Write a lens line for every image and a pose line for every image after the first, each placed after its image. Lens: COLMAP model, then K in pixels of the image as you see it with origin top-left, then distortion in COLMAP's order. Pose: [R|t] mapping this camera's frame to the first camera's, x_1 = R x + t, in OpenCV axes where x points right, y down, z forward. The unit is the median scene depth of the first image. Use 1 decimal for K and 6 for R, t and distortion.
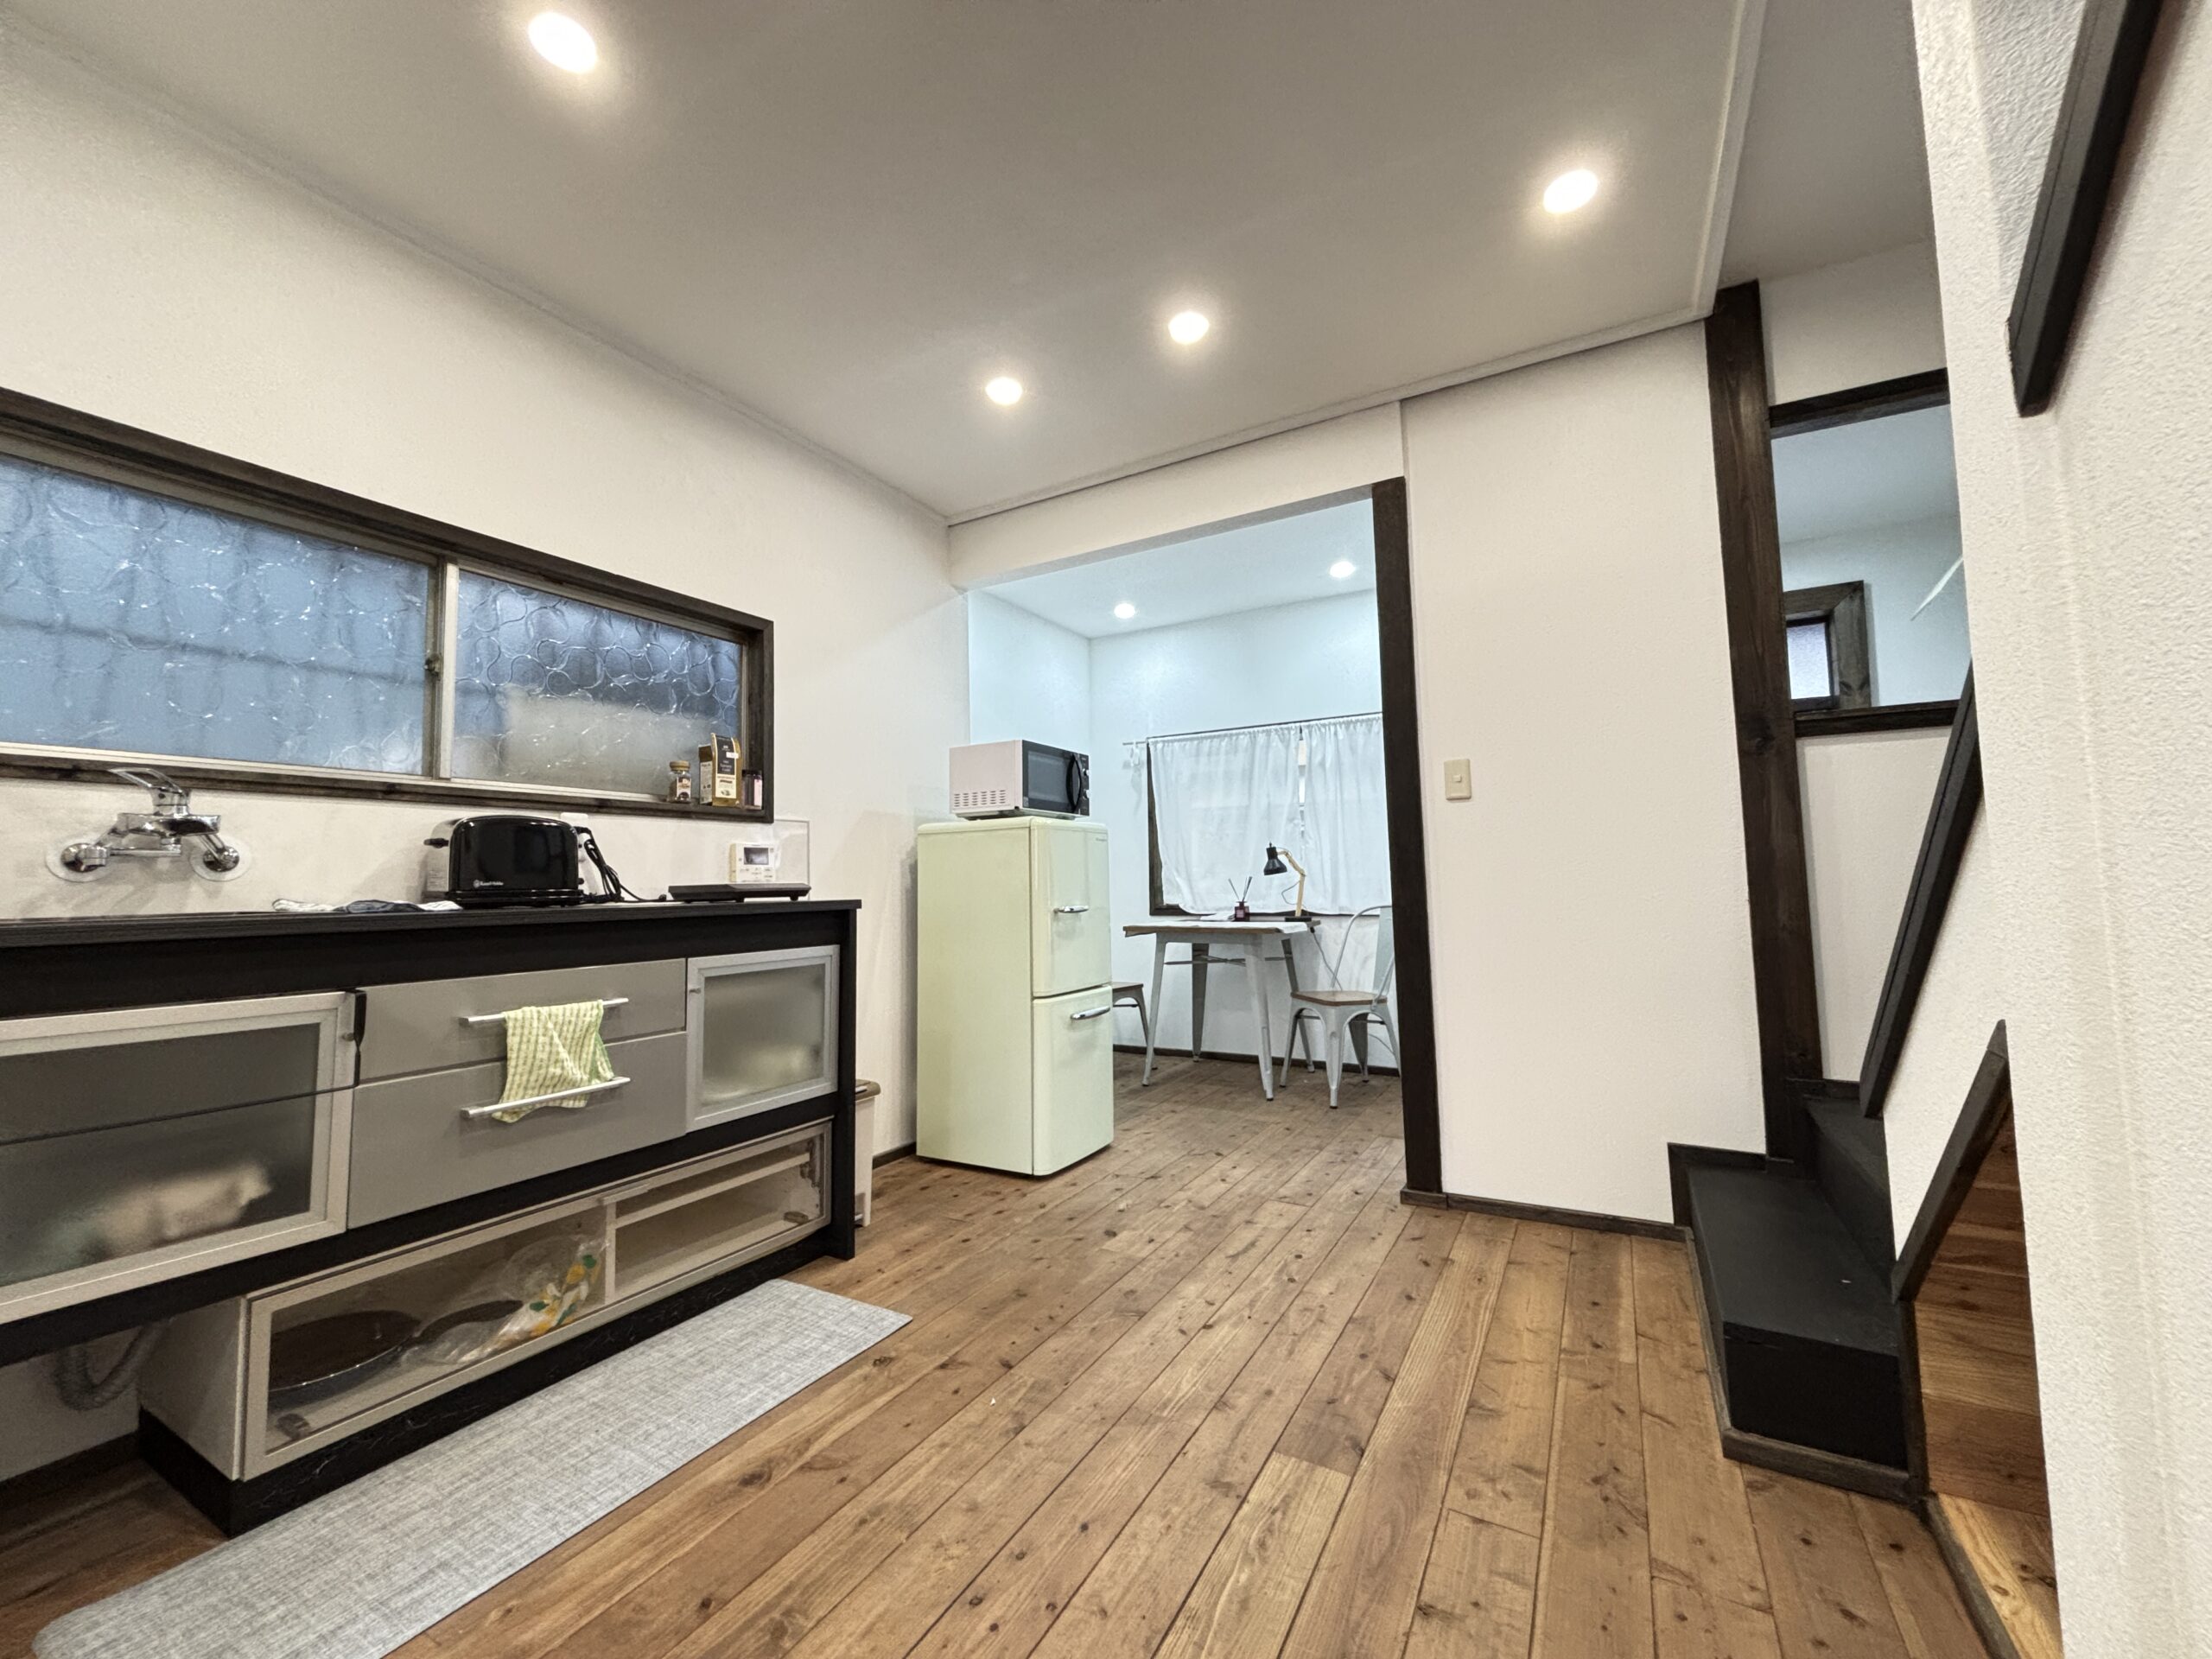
lens RADIAL K [[890.2, 0, 1109.2], [0, 890.2, 824.0], [0, 0, 1]] dist [-0.000112, -0.000282]
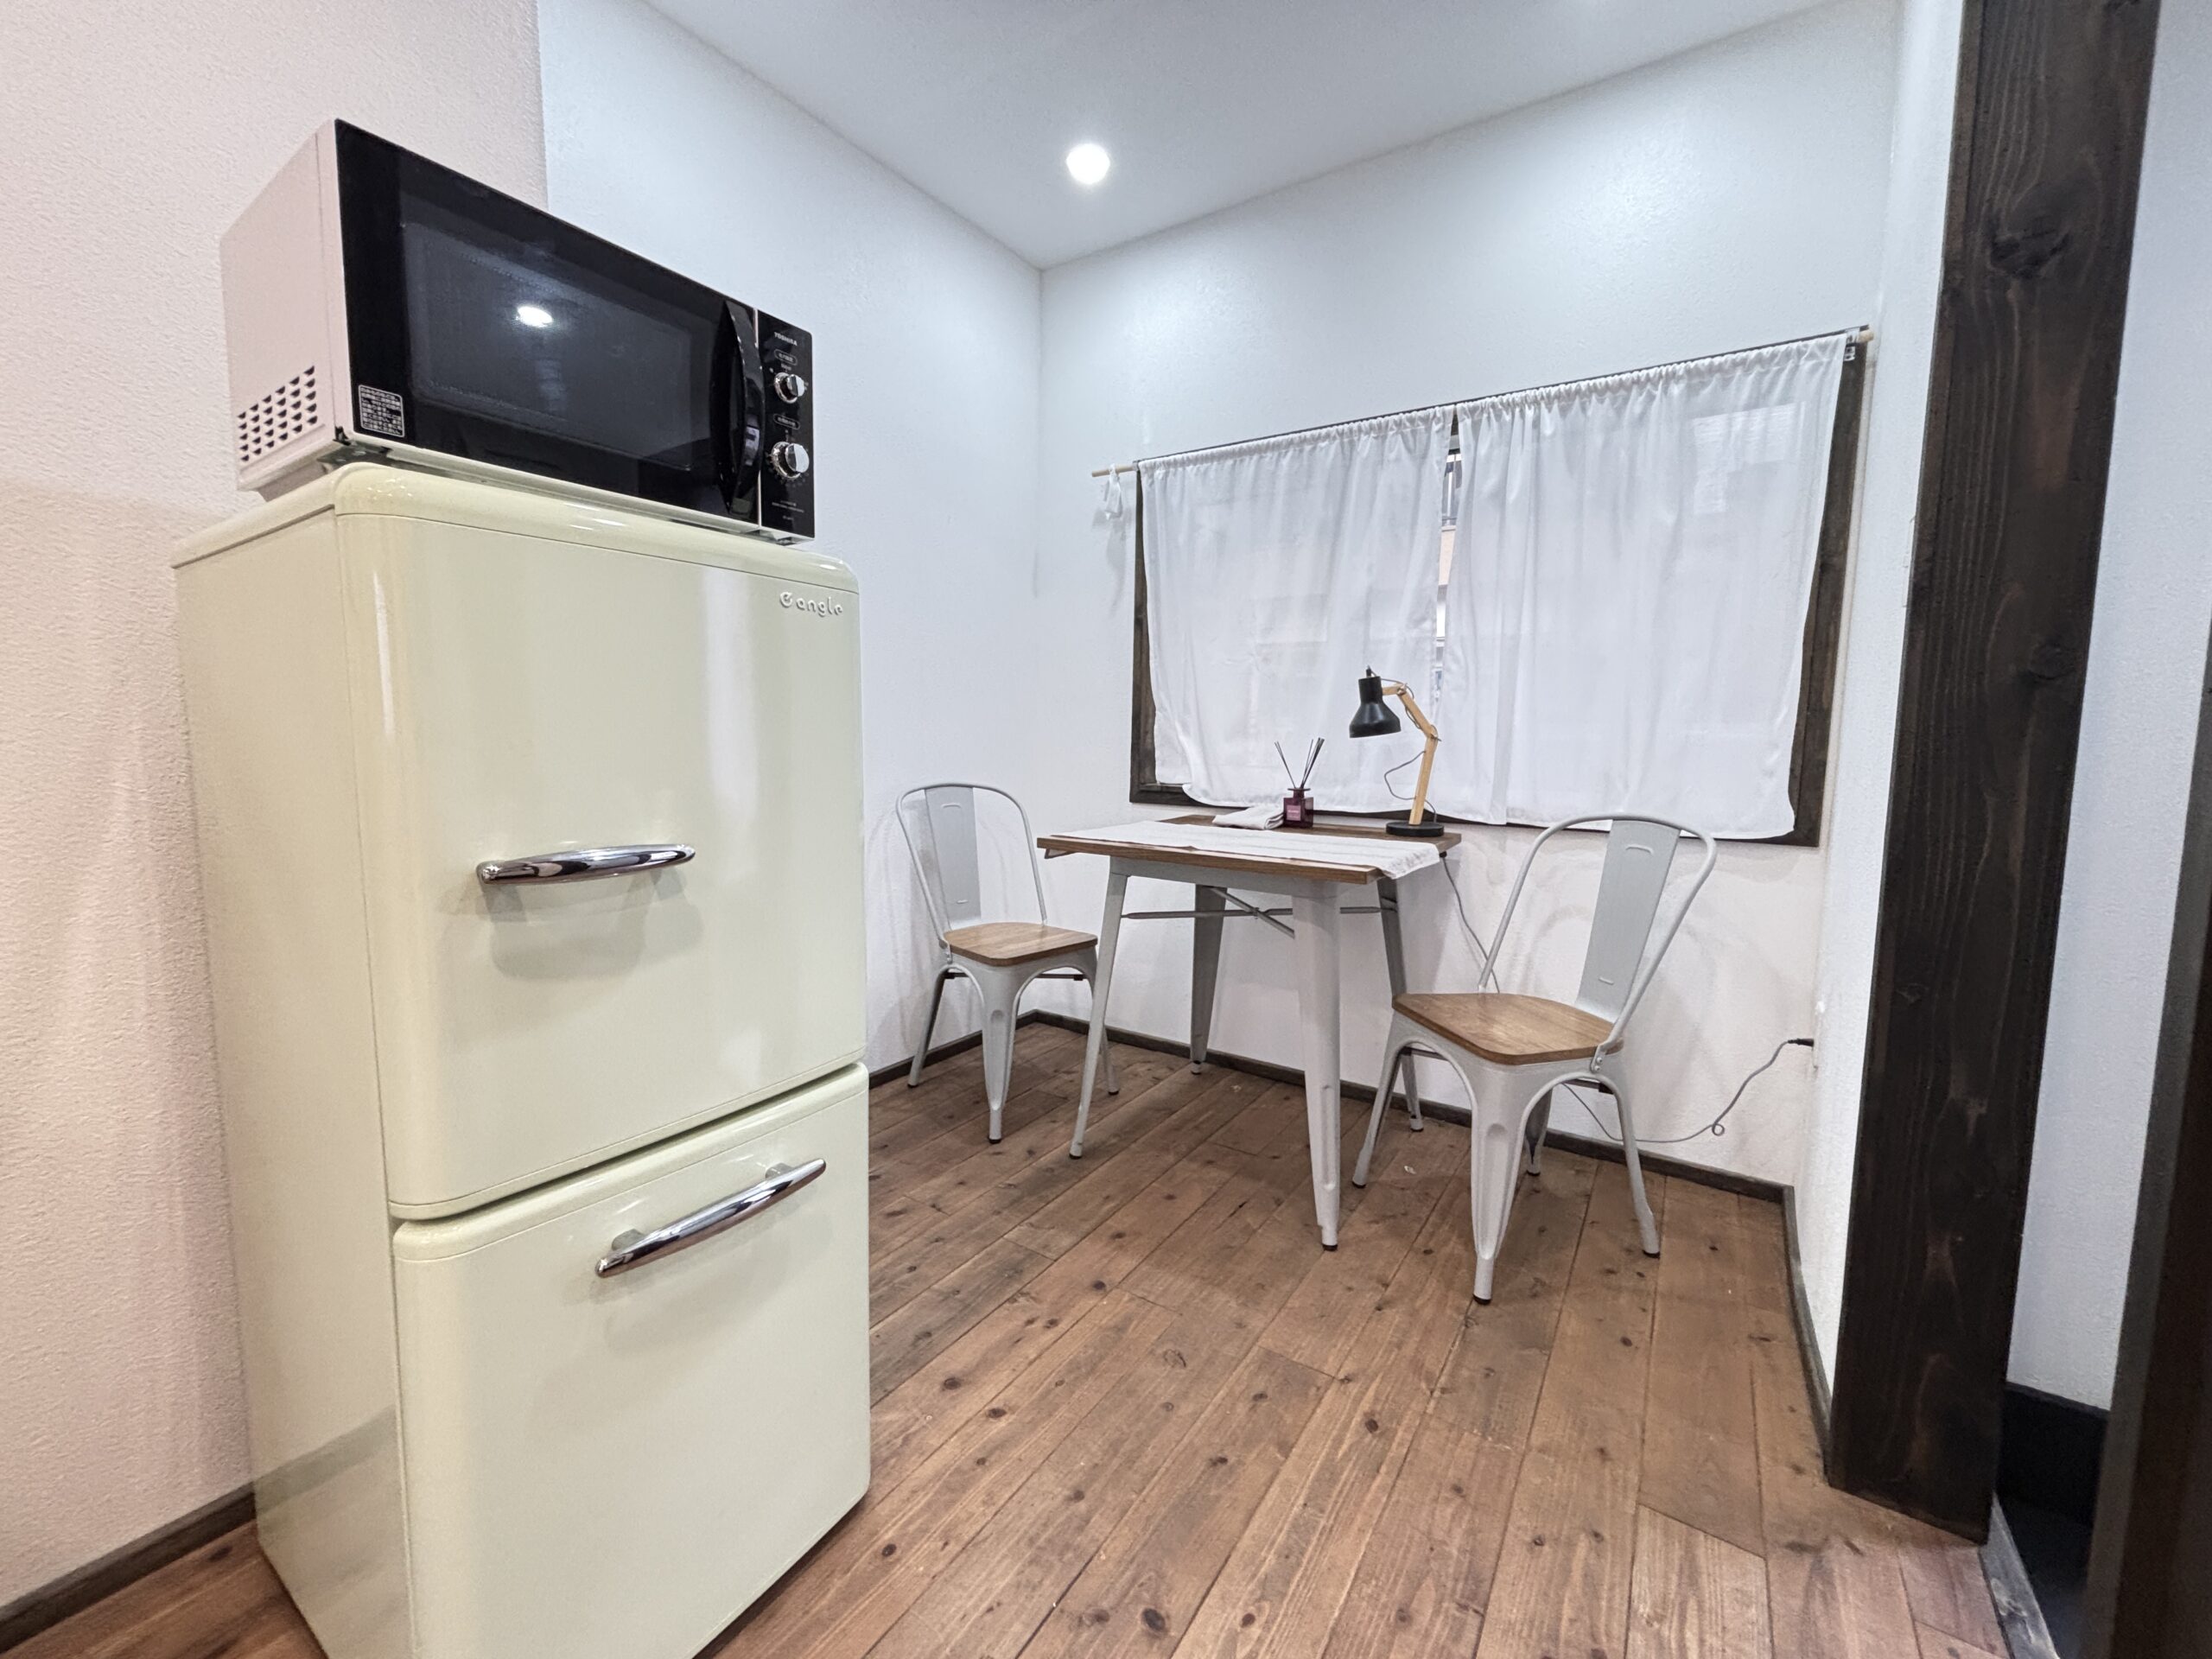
lens RADIAL K [[890.2, 0, 1109.2], [0, 890.2, 824.0], [0, 0, 1]] dist [-0.000112, -0.000282]
pose [[0.996418, 0.041995, -0.073397, 0.082678], [-0.028876, 0.984772, 0.171436, 0.025547], [0.079479, -0.168702, 0.982457, 0.514352]]
